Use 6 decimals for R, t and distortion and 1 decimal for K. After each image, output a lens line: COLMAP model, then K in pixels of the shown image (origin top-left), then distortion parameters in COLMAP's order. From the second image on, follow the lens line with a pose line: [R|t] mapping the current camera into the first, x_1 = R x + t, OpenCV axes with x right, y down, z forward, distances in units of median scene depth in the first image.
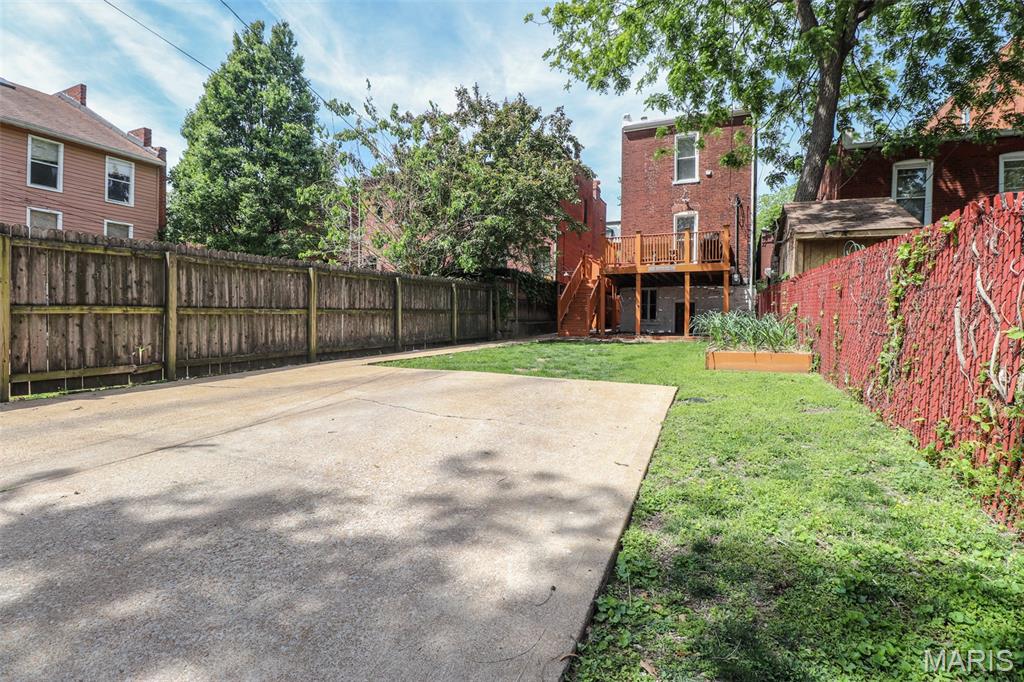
lens RADIAL K [[478.2, 0, 516.9], [0, 478.2, 329.2], [0, 0, 1]] dist [0.000816, -0.014045]
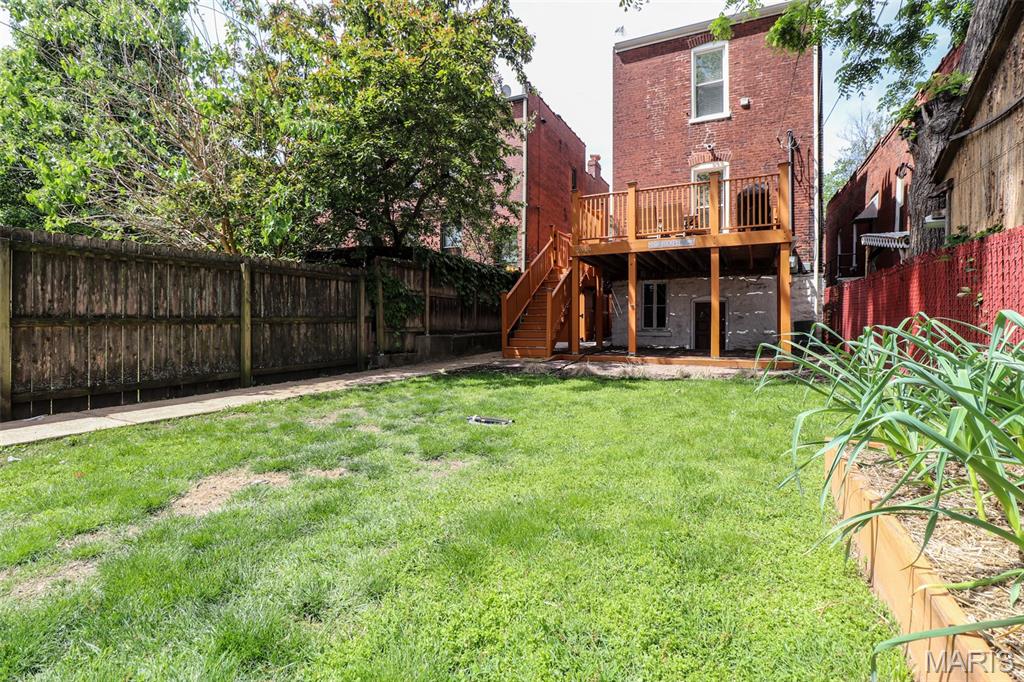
lens RADIAL K [[478.2, 0, 516.9], [0, 478.2, 329.2], [0, 0, 1]] dist [0.000816, -0.014045]
pose [[0.999155, -0.007242, -0.040456, 0.119242], [0.006734, 0.999897, -0.012663, -0.012451], [0.040544, 0.012380, 0.999101, 0.353572]]
